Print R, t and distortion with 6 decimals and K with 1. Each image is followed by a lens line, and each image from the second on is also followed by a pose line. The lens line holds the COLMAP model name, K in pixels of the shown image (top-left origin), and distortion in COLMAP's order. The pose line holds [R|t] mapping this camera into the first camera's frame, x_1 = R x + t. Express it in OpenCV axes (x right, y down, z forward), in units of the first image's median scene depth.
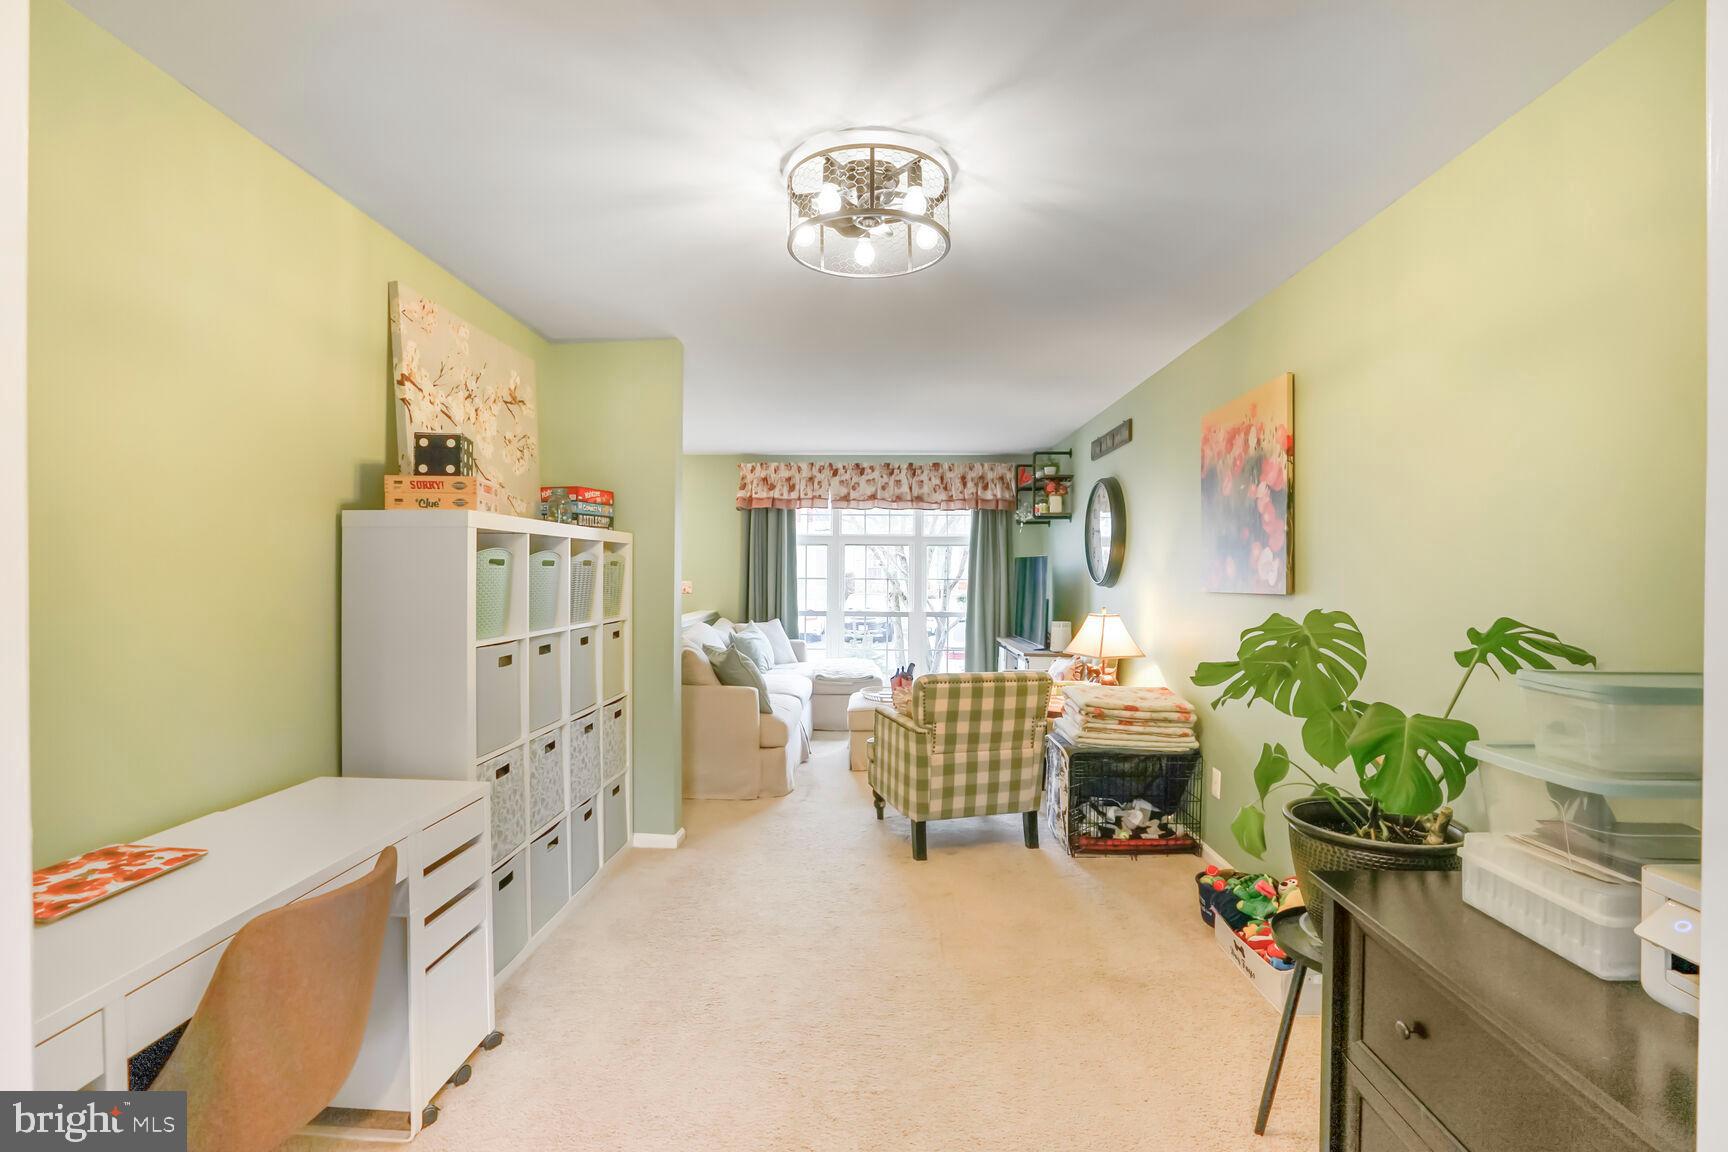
lens RADIAL K [[793.1, 0, 839.0], [0, 793.1, 578.3], [0, 0, 1]] dist [-0.065962, 0.035491]
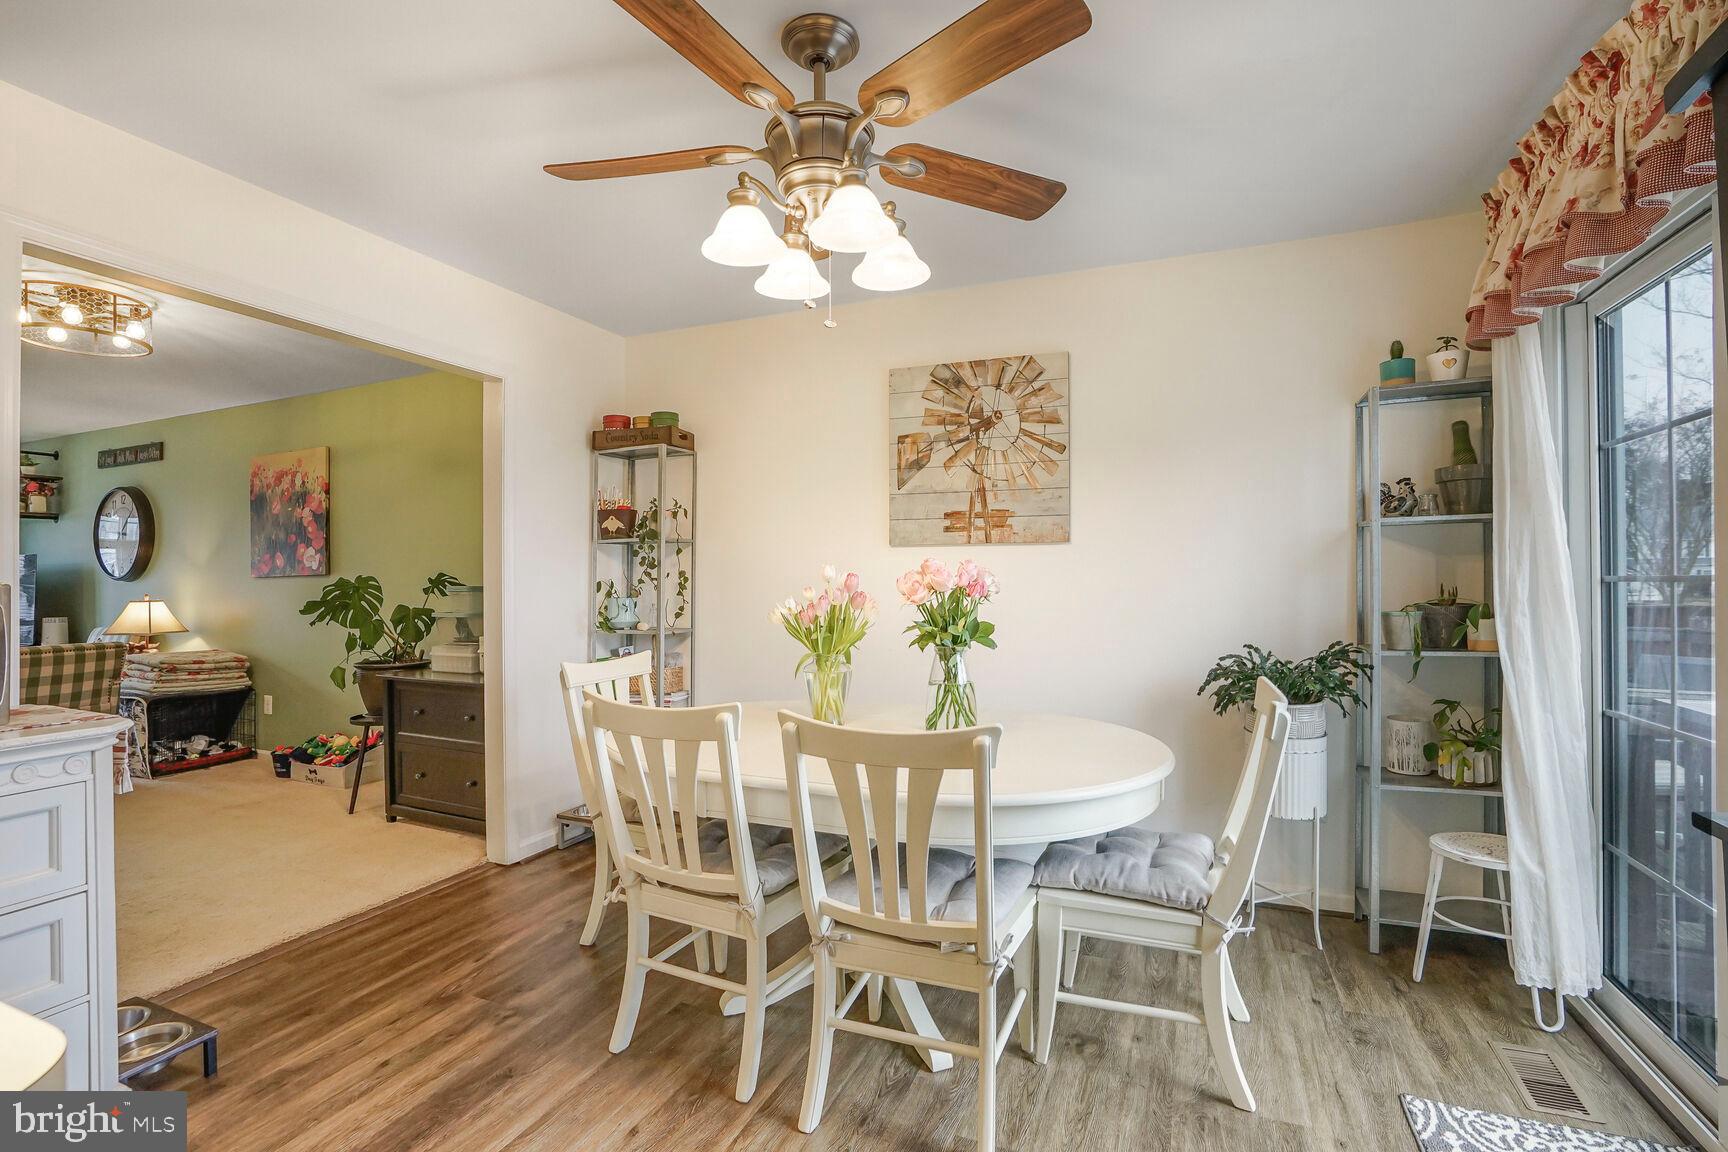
lens RADIAL K [[785.6, 0, 857.6], [0, 785.6, 561.0], [0, 0, 1]] dist [-0.053759, 0.017301]
pose [[0.325345, 0.019394, 0.945396, -0.249399], [0.022423, 0.999350, -0.028218, 0.025122], [-0.945329, 0.030379, 0.324699, -0.255915]]
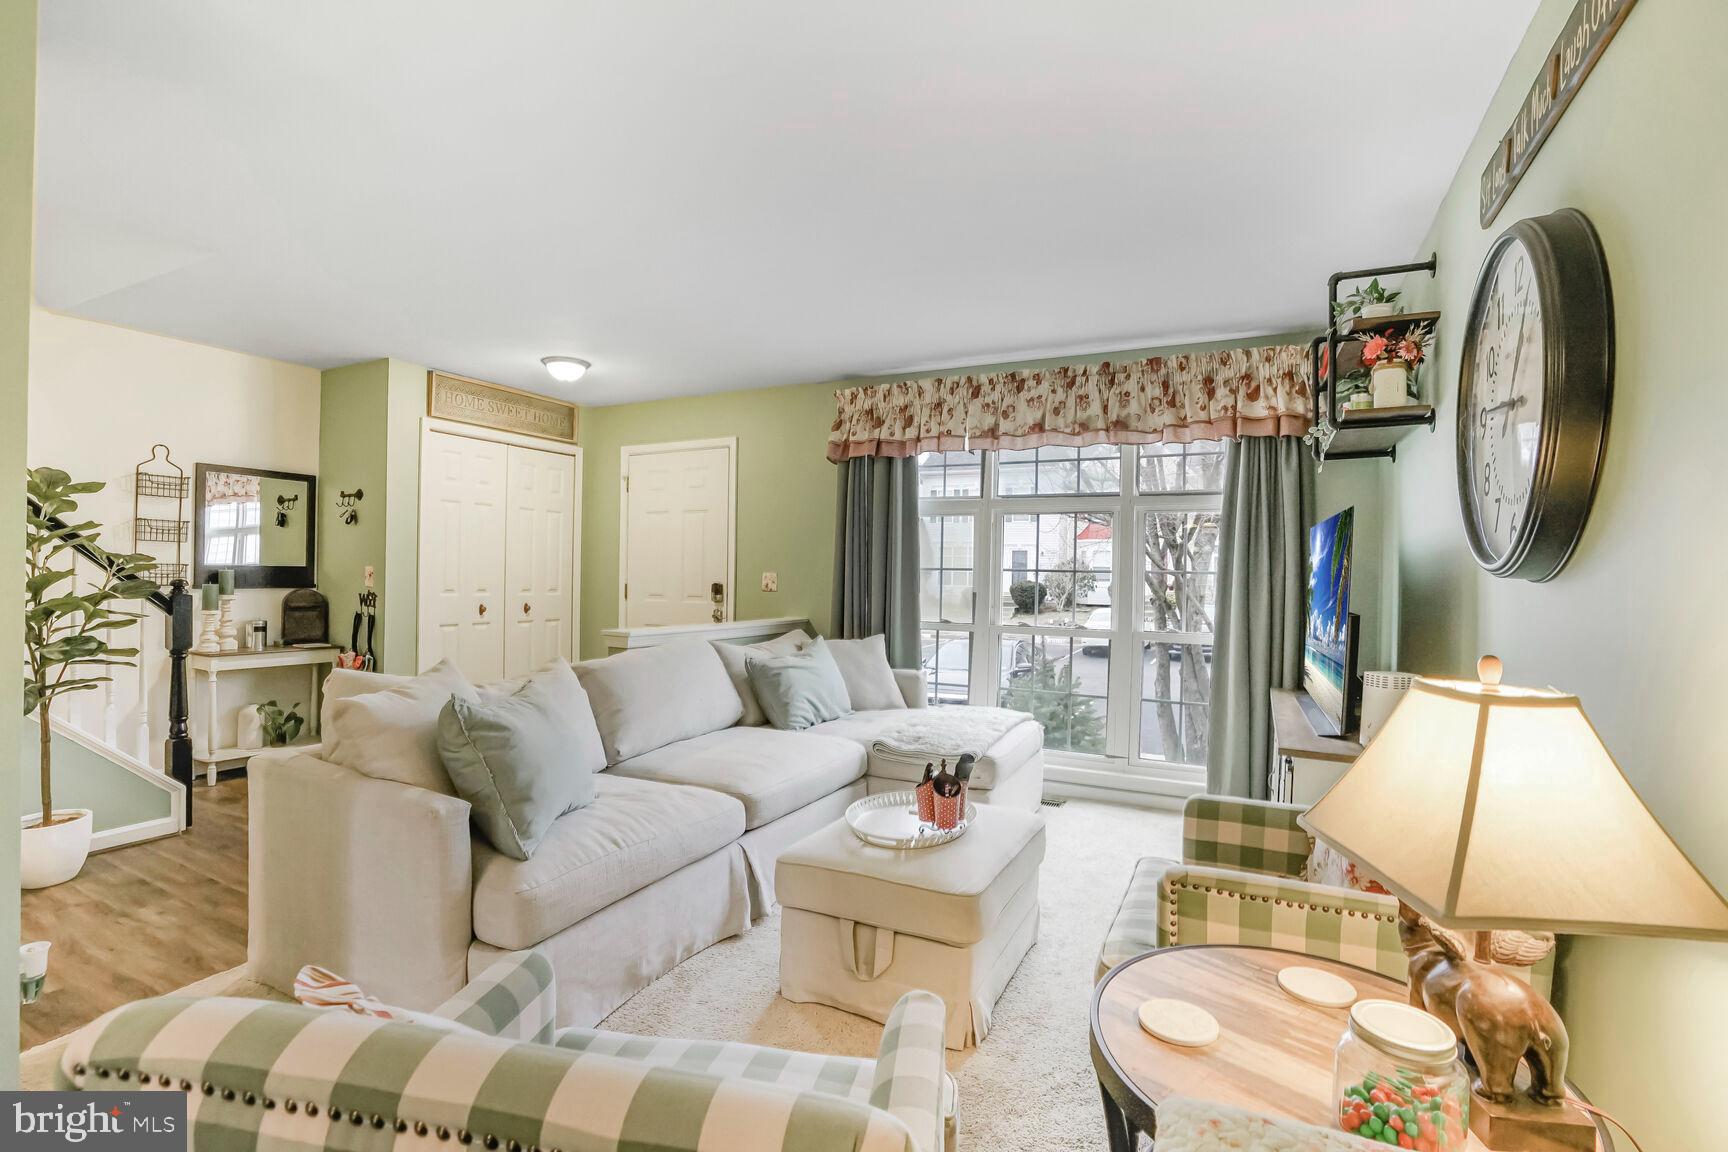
lens RADIAL K [[793.1, 0, 839.0], [0, 793.1, 578.3], [0, 0, 1]] dist [-0.065962, 0.035491]
pose [[0.908787, 0.012326, -0.417079, 0.152446], [-0.015965, 0.999859, -0.005238, 0.011885], [0.416956, 0.011419, 0.908855, 0.424744]]
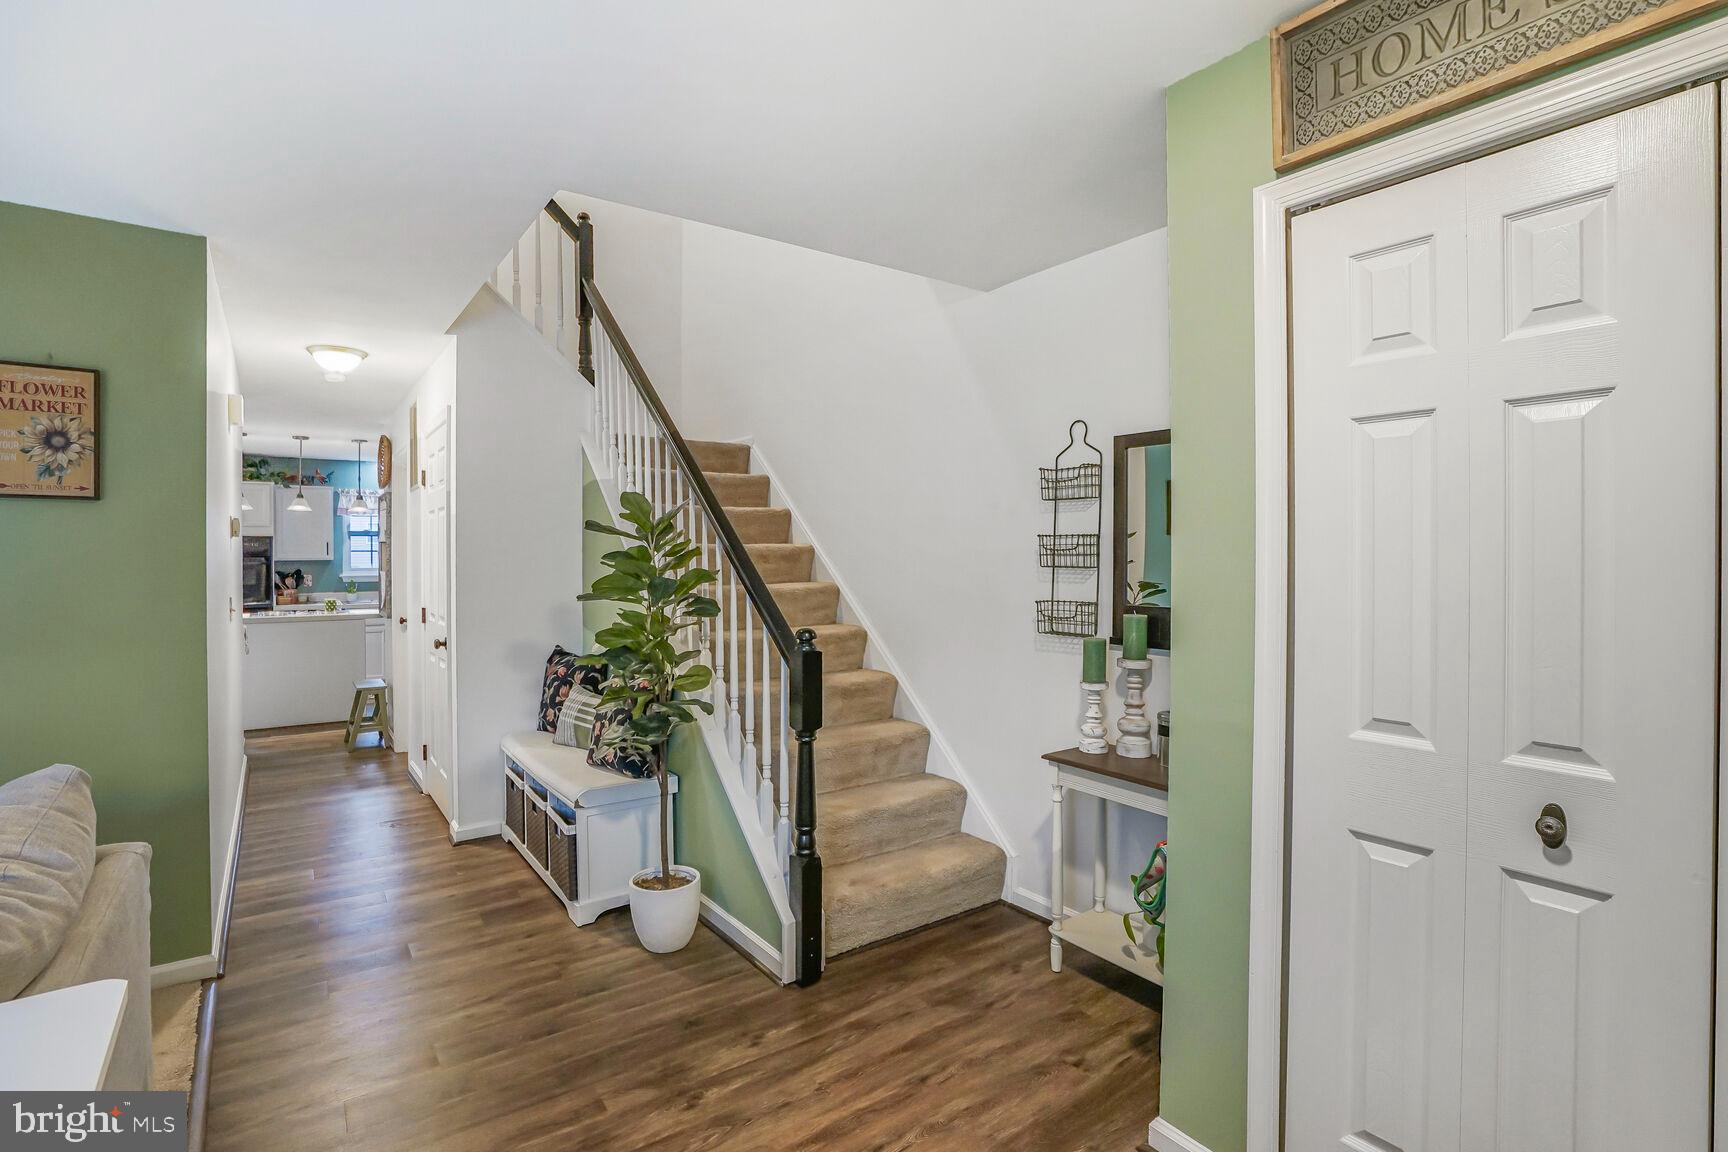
lens RADIAL K [[790.3, 0, 804.9], [0, 790.3, 559.9], [0, 0, 1]] dist [-0.066139, 0.033684]
pose [[-0.786625, 0.002401, -0.617426, -0.208199], [-0.007911, 0.999871, 0.013968, -0.018762], [0.617380, 0.015872, -0.786505, 0.958429]]
